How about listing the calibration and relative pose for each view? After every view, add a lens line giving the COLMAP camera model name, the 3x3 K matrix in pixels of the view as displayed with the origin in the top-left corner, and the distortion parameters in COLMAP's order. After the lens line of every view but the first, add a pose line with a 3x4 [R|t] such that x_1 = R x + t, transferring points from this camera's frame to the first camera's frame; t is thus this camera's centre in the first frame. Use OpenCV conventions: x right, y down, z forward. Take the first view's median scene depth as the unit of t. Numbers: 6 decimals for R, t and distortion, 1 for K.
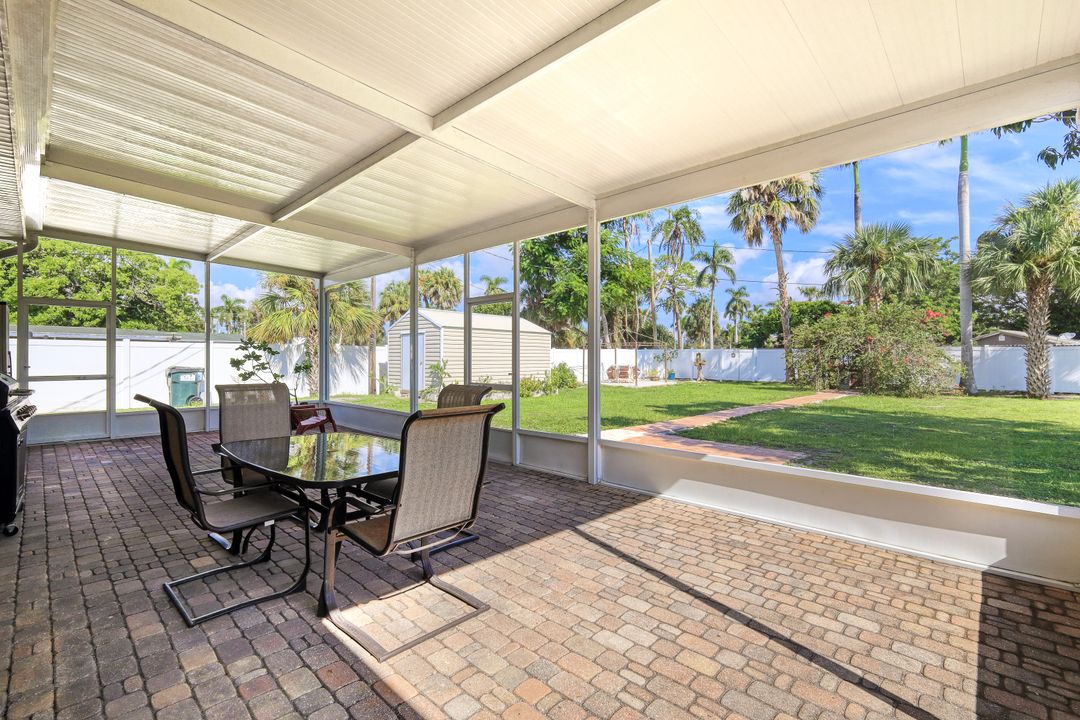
lens RADIAL K [[482.0, 0, 540.2], [0, 482.0, 354.0], [0, 0, 1]] dist [0.003783, -0.000288]
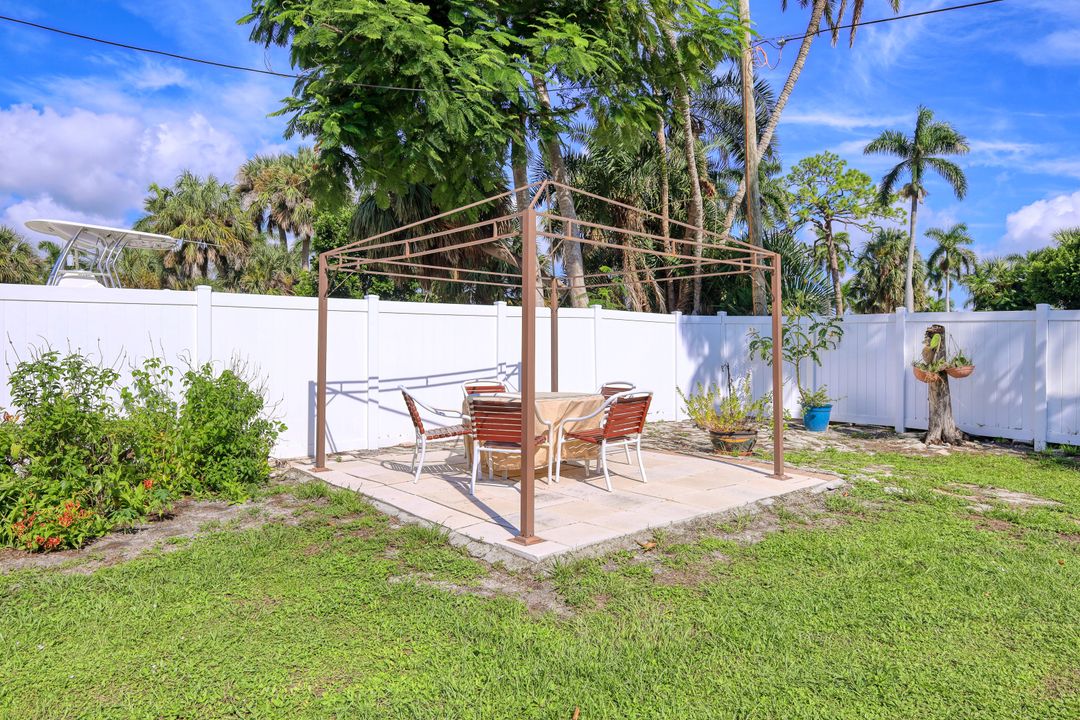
lens RADIAL K [[679.5, 0, 540.6], [0, 679.5, 349.2], [0, 0, 1]] dist [-0.000107, 0.001650]
pose [[0.991605, 0.007586, -0.129079, 0.160729], [-0.007349, 0.999970, 0.002314, 0.008823], [0.129093, -0.001346, 0.991632, 0.576713]]
